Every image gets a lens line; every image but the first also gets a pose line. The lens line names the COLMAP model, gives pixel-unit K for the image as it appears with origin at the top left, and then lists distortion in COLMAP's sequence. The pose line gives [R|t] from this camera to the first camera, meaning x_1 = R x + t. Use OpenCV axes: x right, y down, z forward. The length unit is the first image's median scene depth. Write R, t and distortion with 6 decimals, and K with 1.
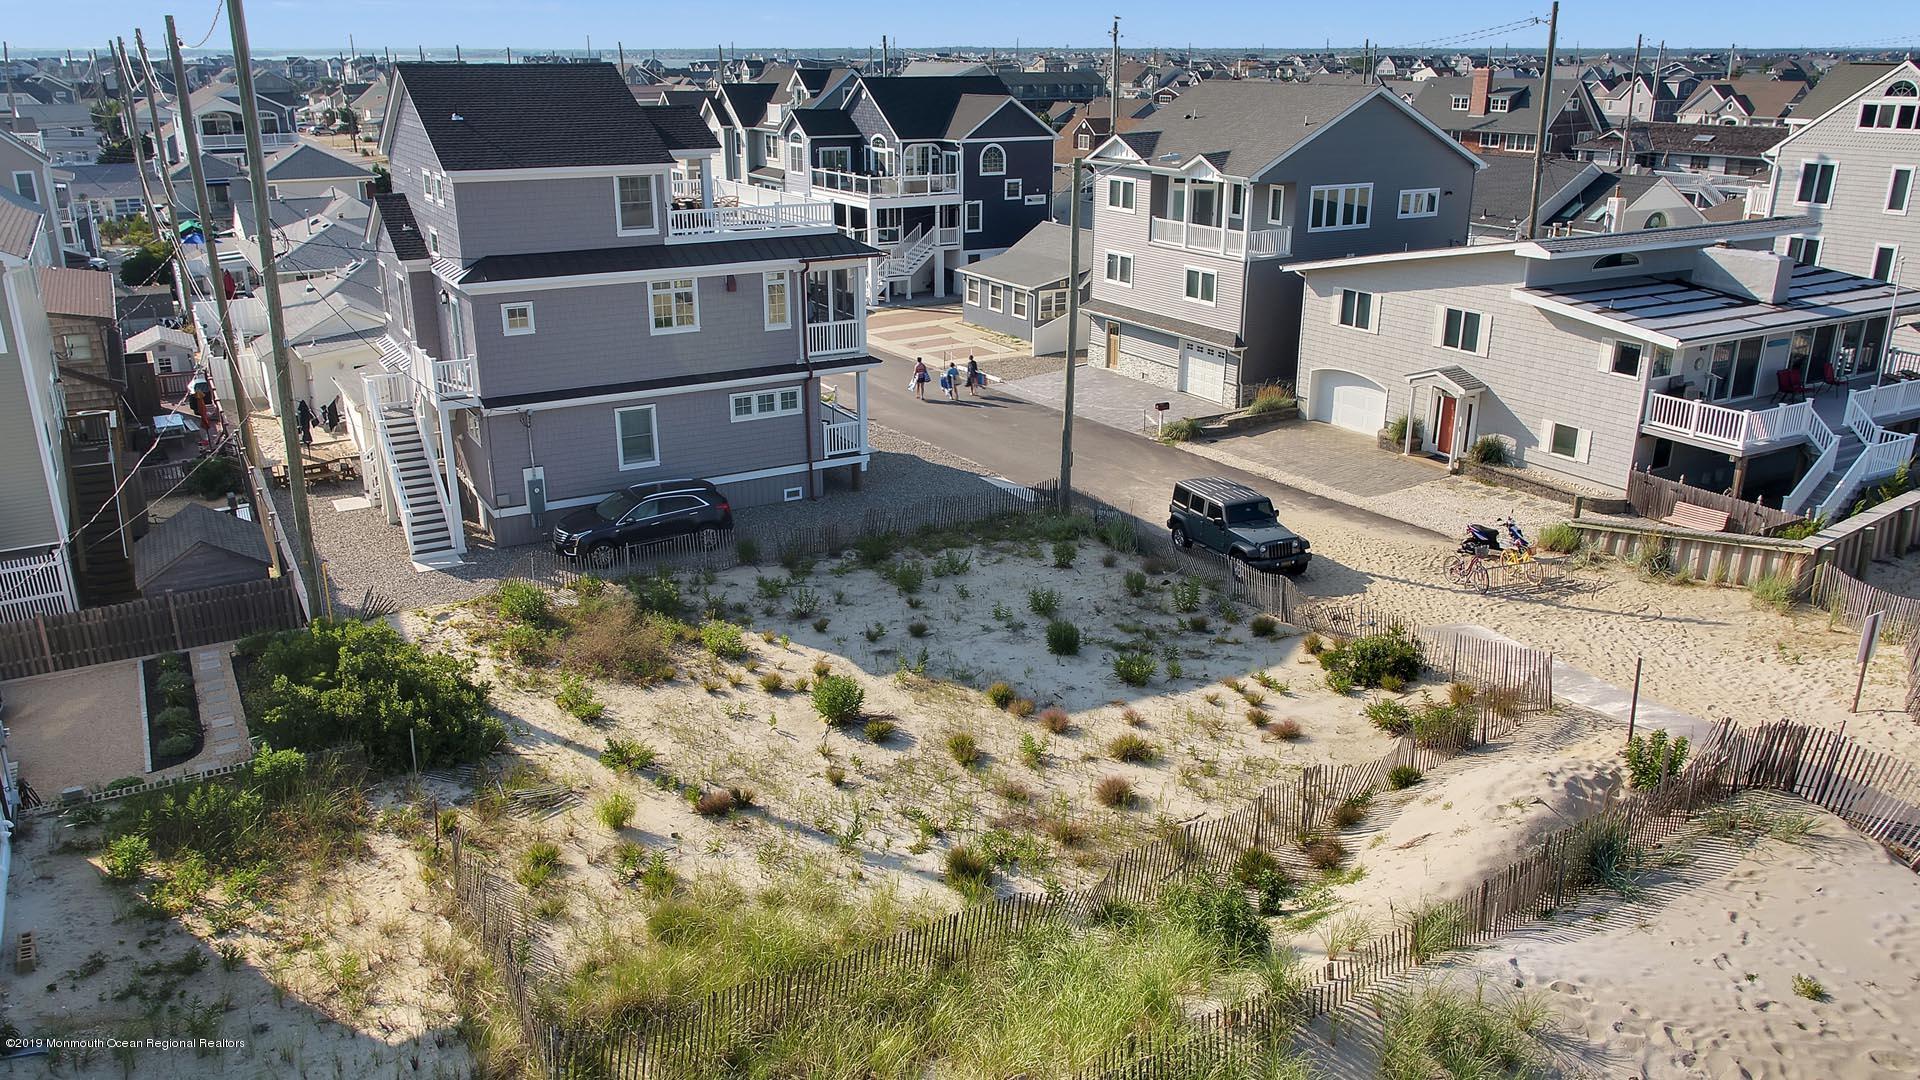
lens RADIAL K [[1405.6, 0, 975.2], [0, 1405.6, 544.7], [0, 0, 1]] dist [0.003162, -0.005221]
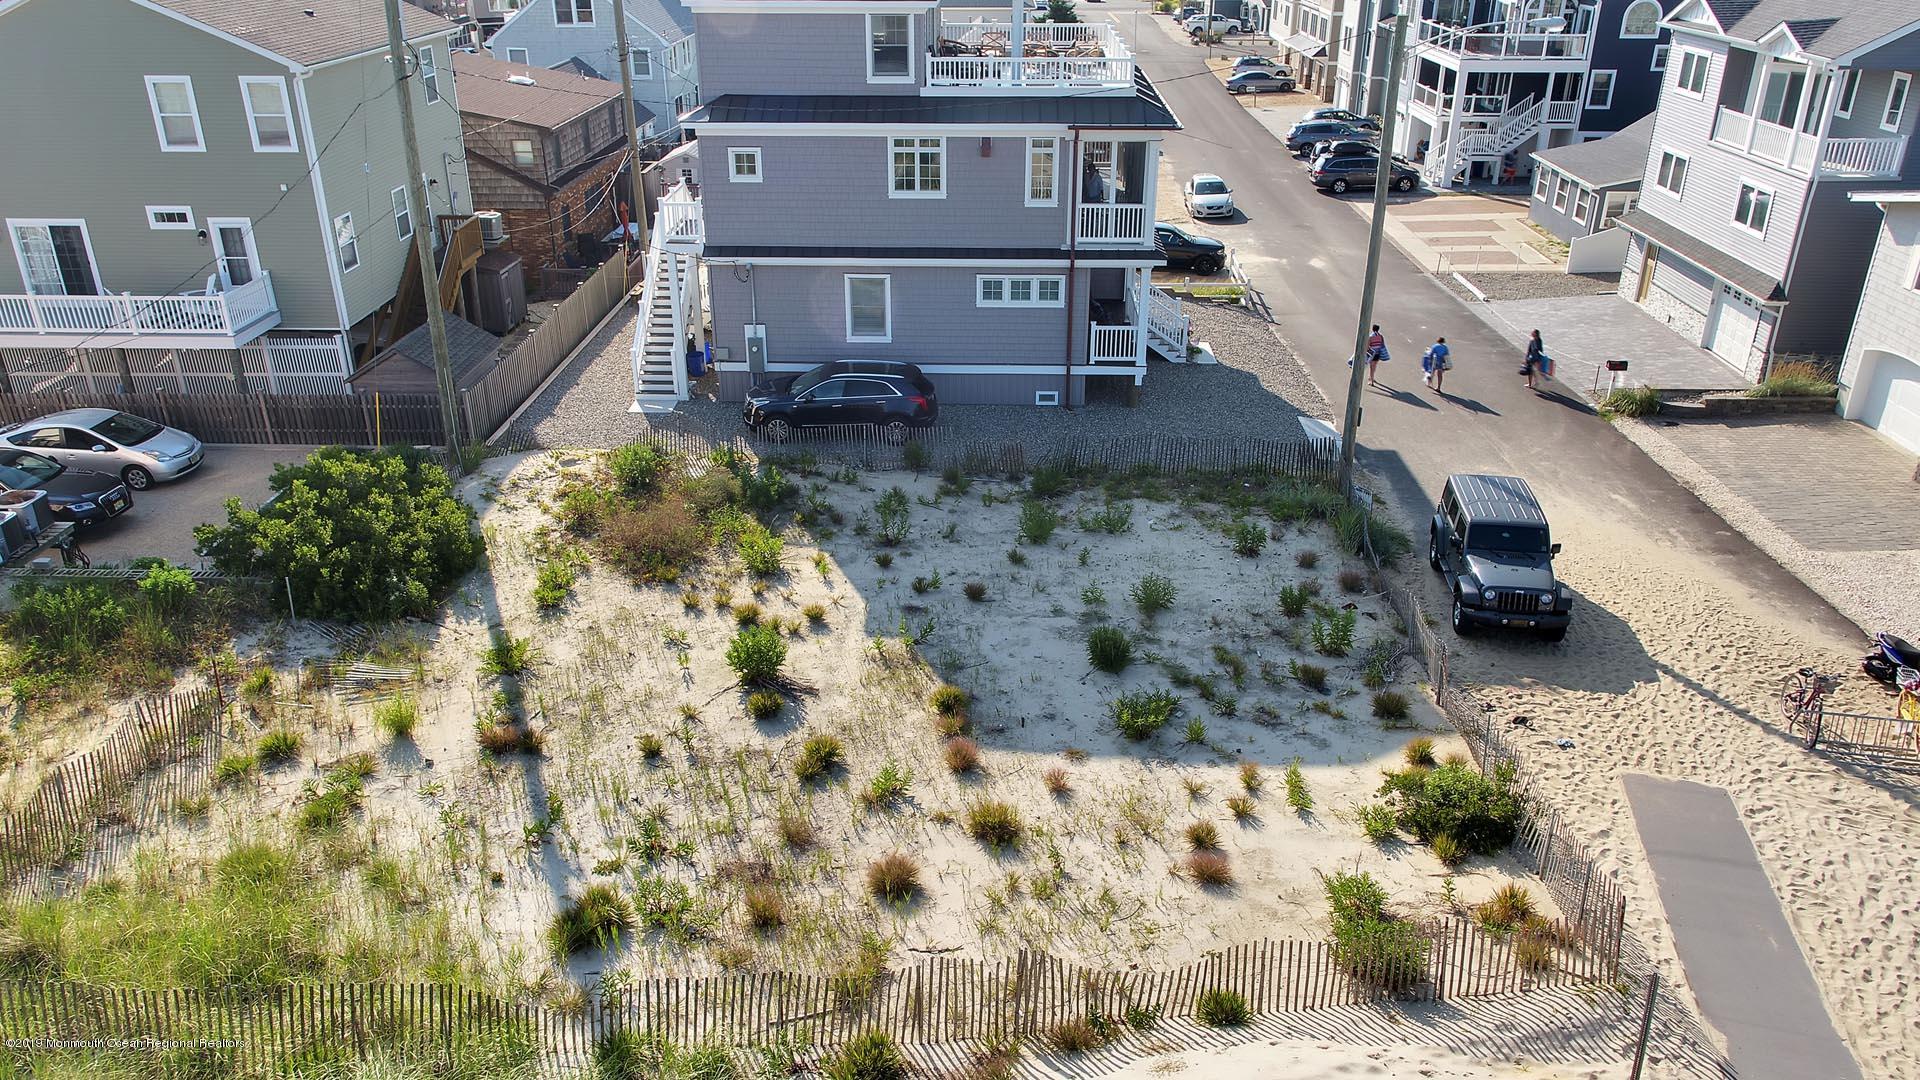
lens RADIAL K [[1405.6, 0, 972.6], [0, 1405.6, 530.9], [0, 0, 1]] dist [0.003162, -0.005221]
pose [[0.850750, 0.220260, -0.477190, 0.294873], [-0.175050, 0.974856, 0.137887, -0.075484], [0.495562, -0.033775, 0.867915, 0.242054]]
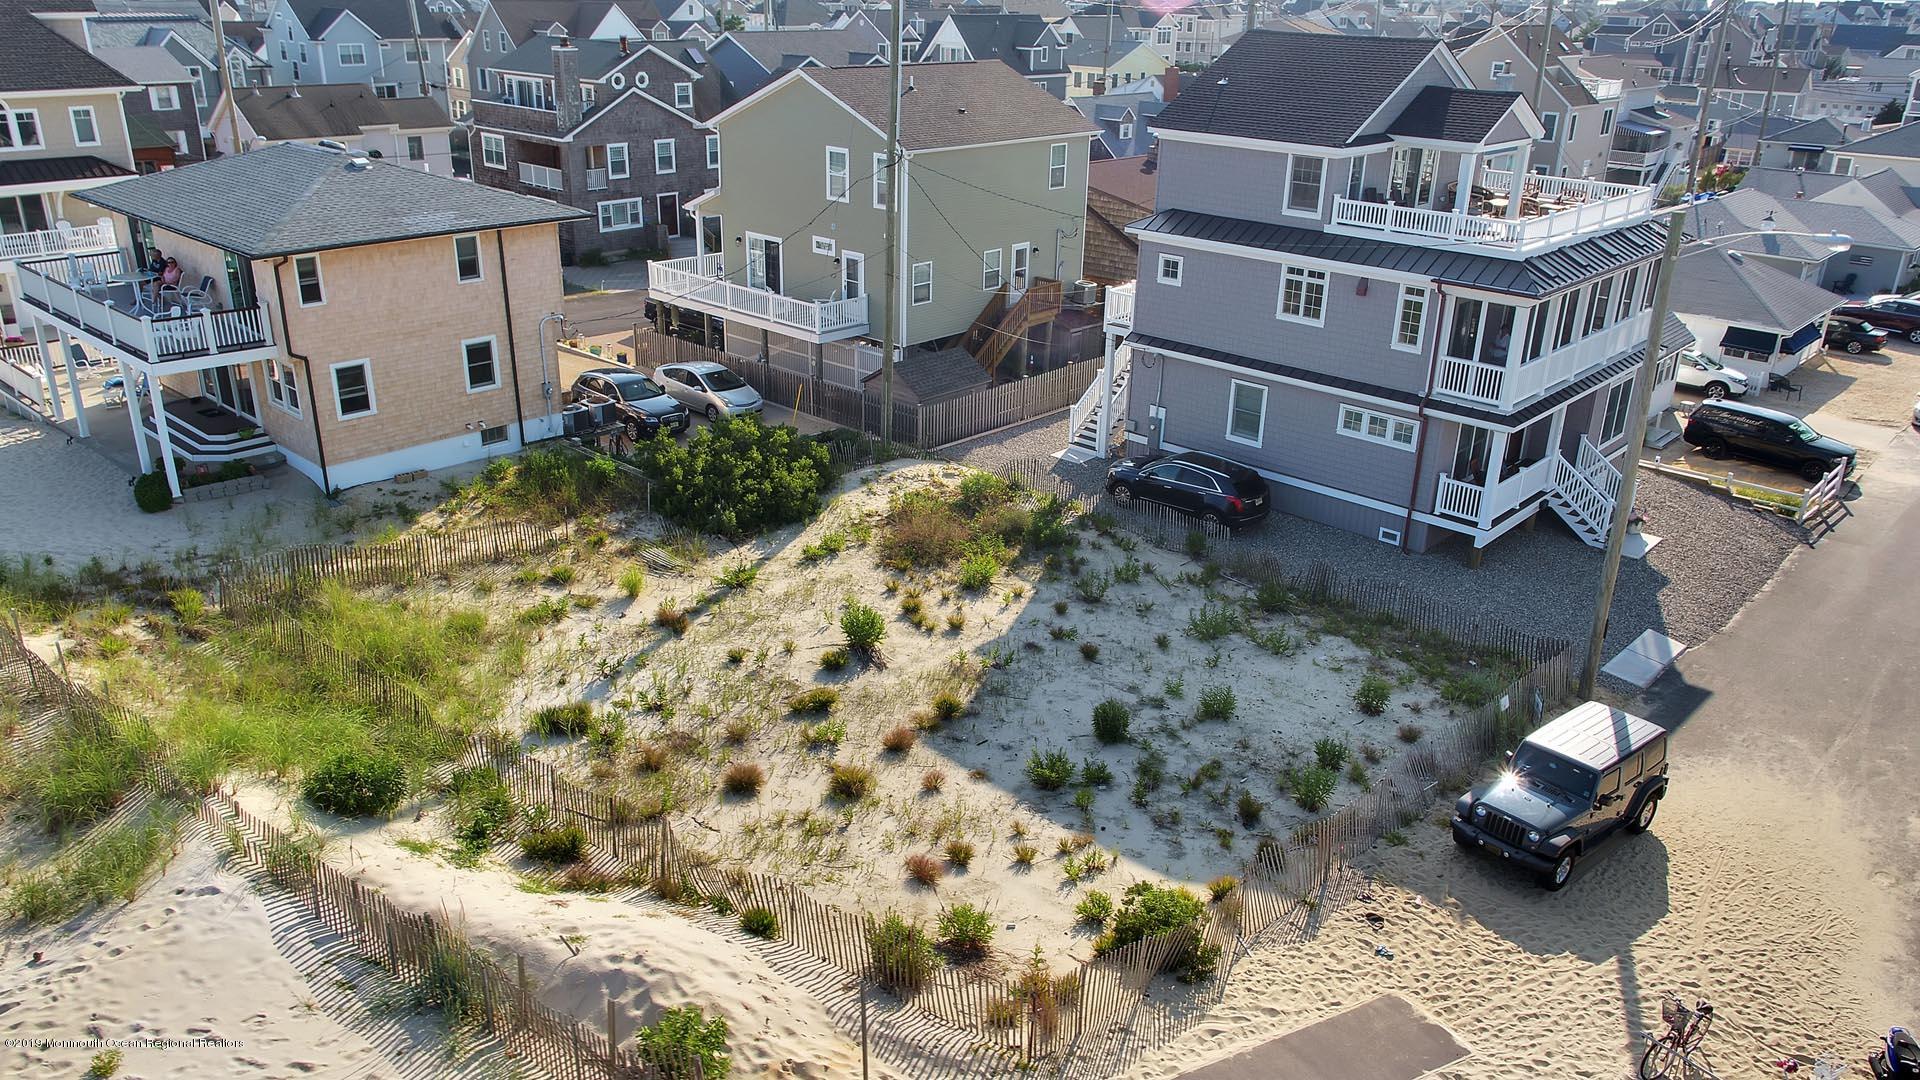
lens RADIAL K [[1405.6, 0, 962.8], [0, 1405.6, 537.2], [0, 0, 1]] dist [0.003162, -0.005221]
pose [[0.303504, 0.364516, -0.880348, 0.632055], [-0.340025, 0.904532, 0.257305, -0.191321], [0.890094, 0.221247, 0.398474, 0.453562]]
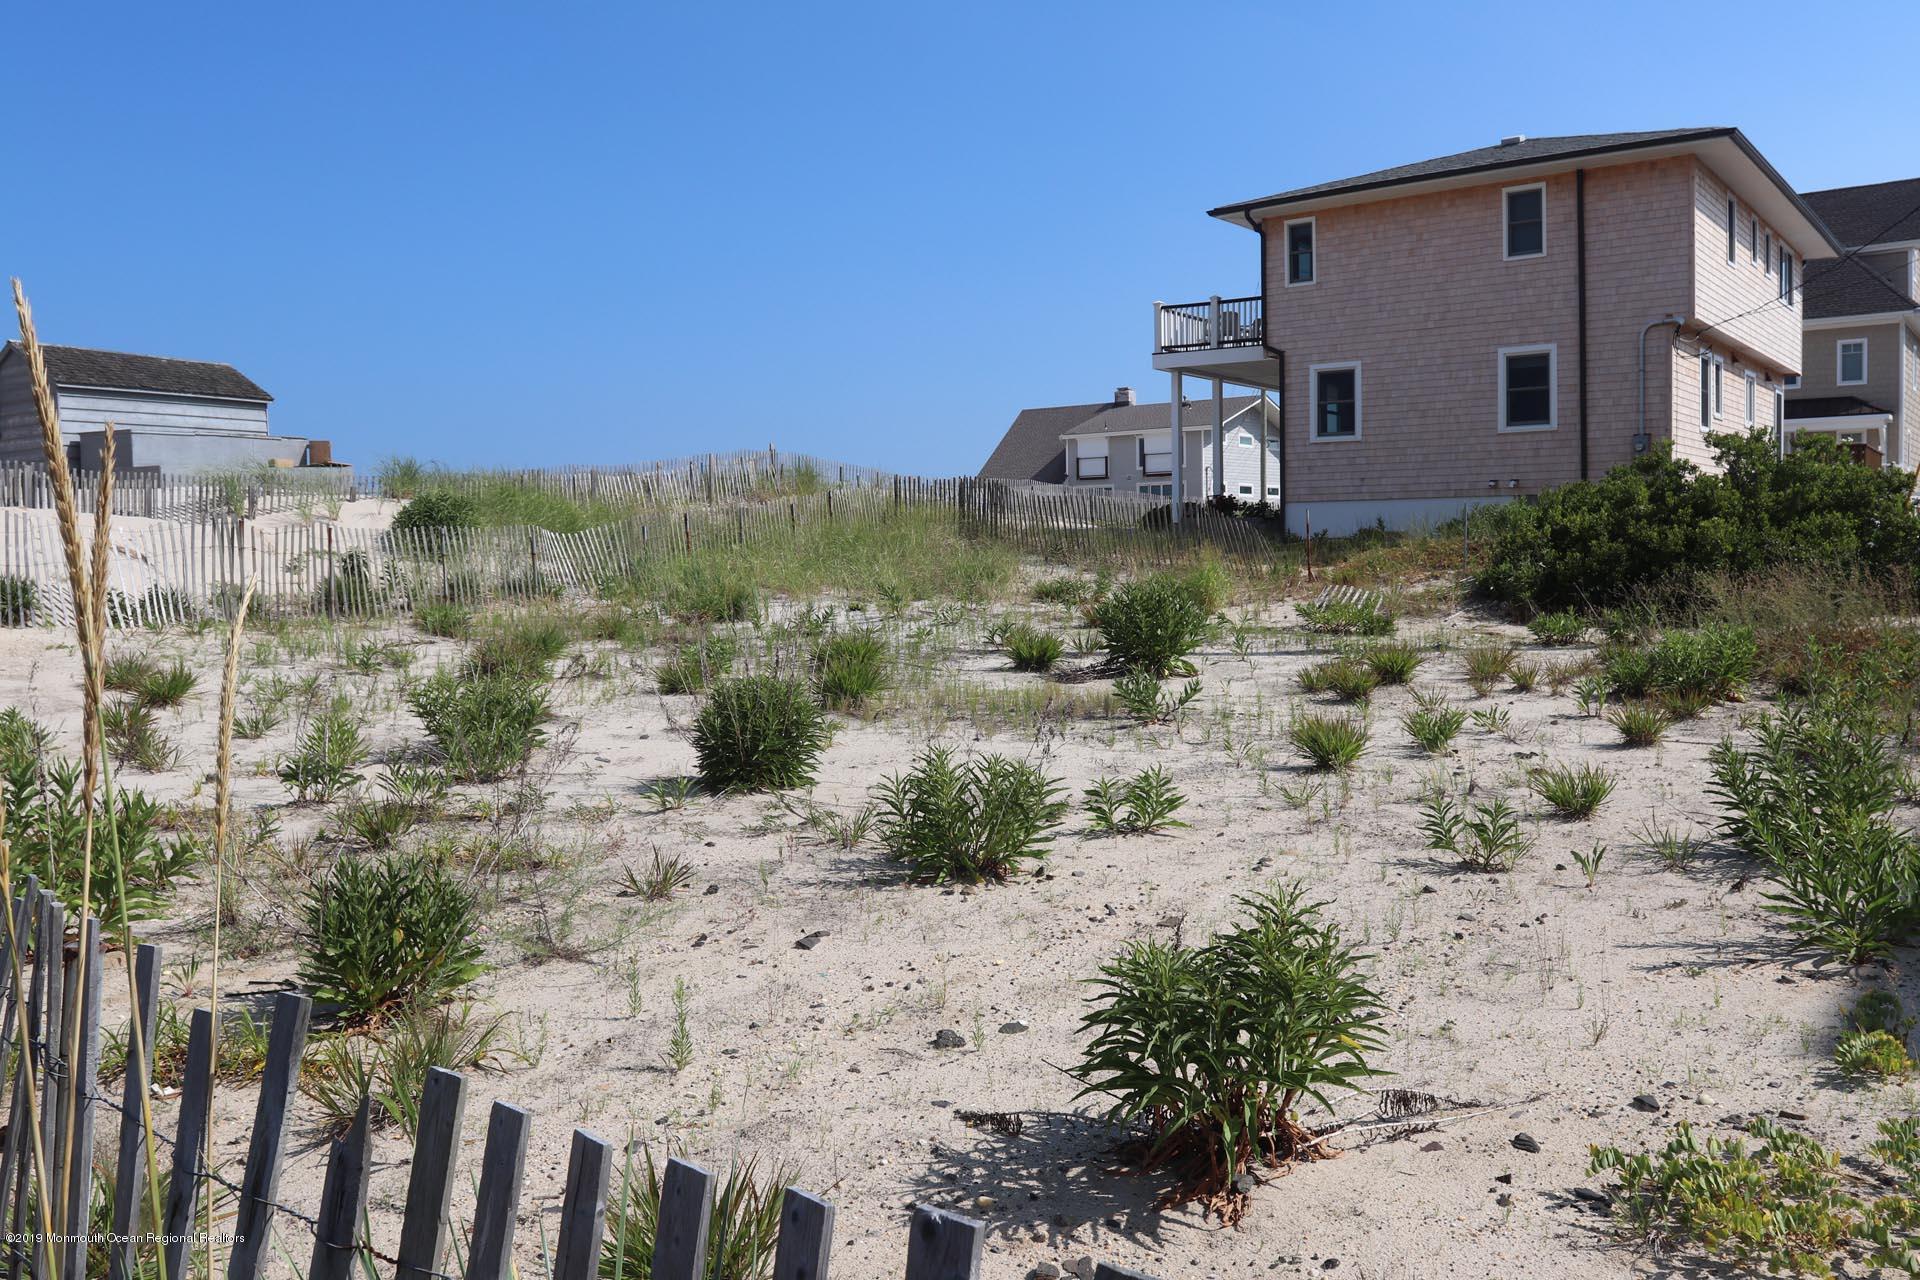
lens RADIAL K [[1549.0, 0, 993.4], [0, 1549.0, 633.6], [0, 0, 1]] dist [-0.092599, 0.050403]
pose [[-0.926159, 0.026329, -0.376214, 0.101639], [-0.113903, 0.931446, 0.345594, -0.040798], [0.359522, 0.362927, -0.859667, 1.051461]]
